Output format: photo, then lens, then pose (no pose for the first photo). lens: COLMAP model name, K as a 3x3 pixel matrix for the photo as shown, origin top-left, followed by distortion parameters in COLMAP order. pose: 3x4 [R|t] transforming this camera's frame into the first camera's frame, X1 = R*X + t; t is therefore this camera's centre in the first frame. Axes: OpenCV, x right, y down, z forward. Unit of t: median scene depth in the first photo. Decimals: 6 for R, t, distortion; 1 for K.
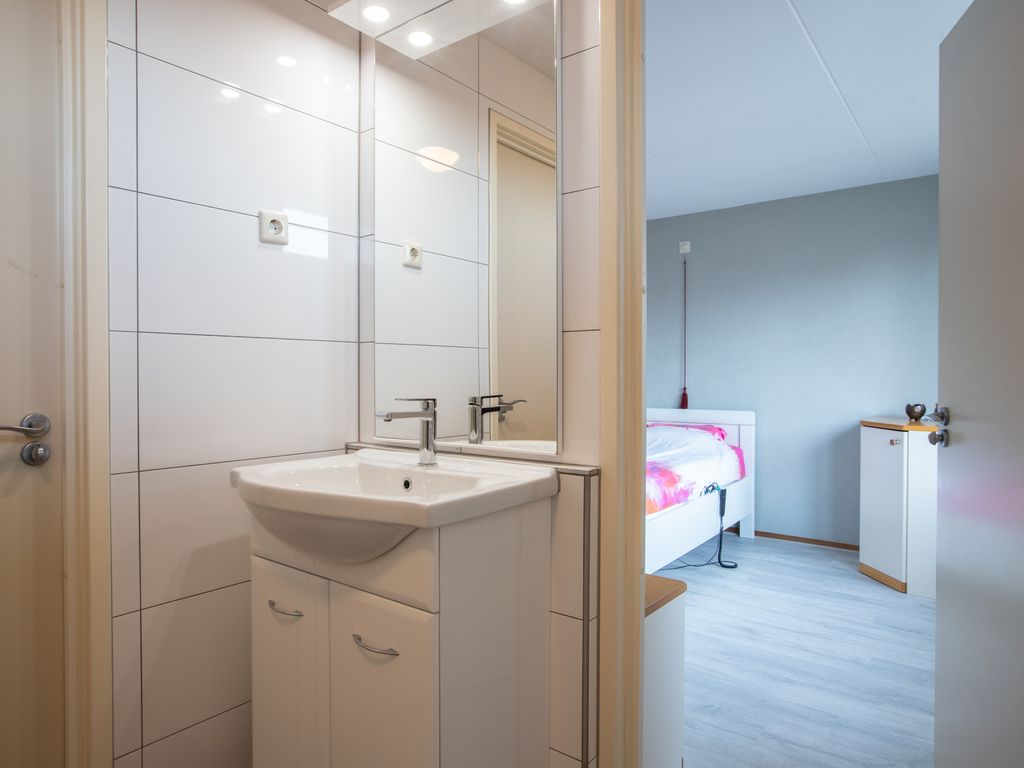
lens RADIAL K [[630.6, 0, 511.1], [0, 630.6, 381.7], [0, 0, 1]] dist [-0.002948, 0.000092]
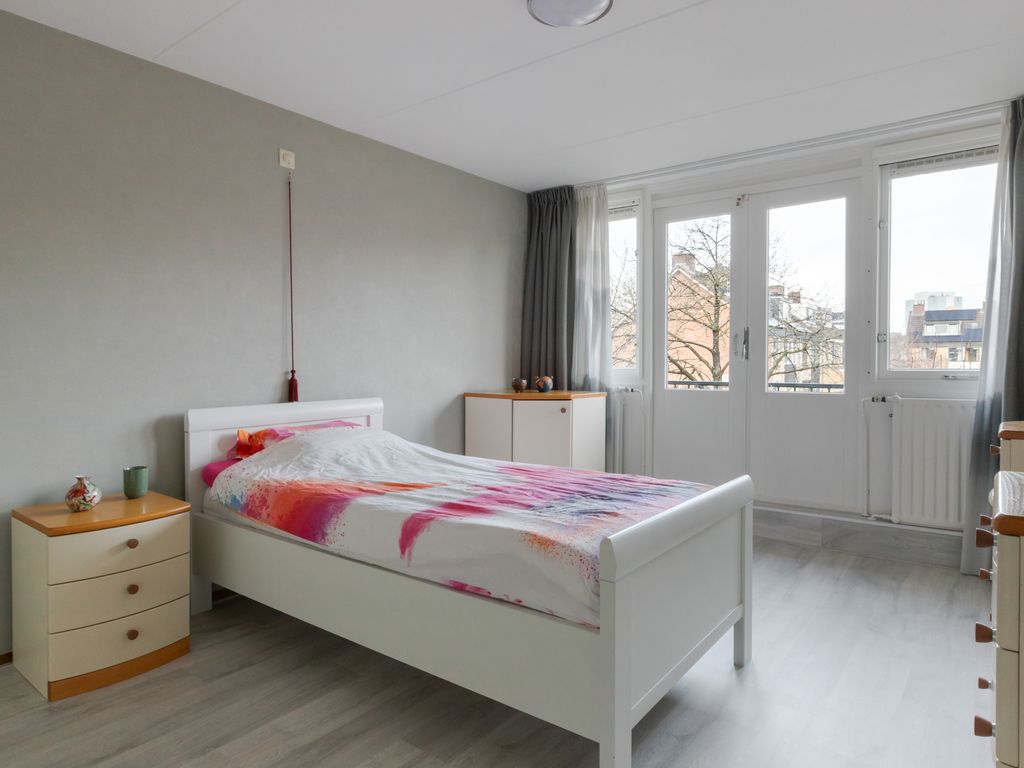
lens RADIAL K [[630.6, 0, 509.0], [0, 630.6, 378.5], [0, 0, 1]] dist [-0.002948, 0.000092]
pose [[0.003330, -0.026629, 0.999640, -0.423490], [0.014034, 0.999548, 0.026579, 0.003622], [-0.999896, 0.013941, 0.003702, 0.824064]]
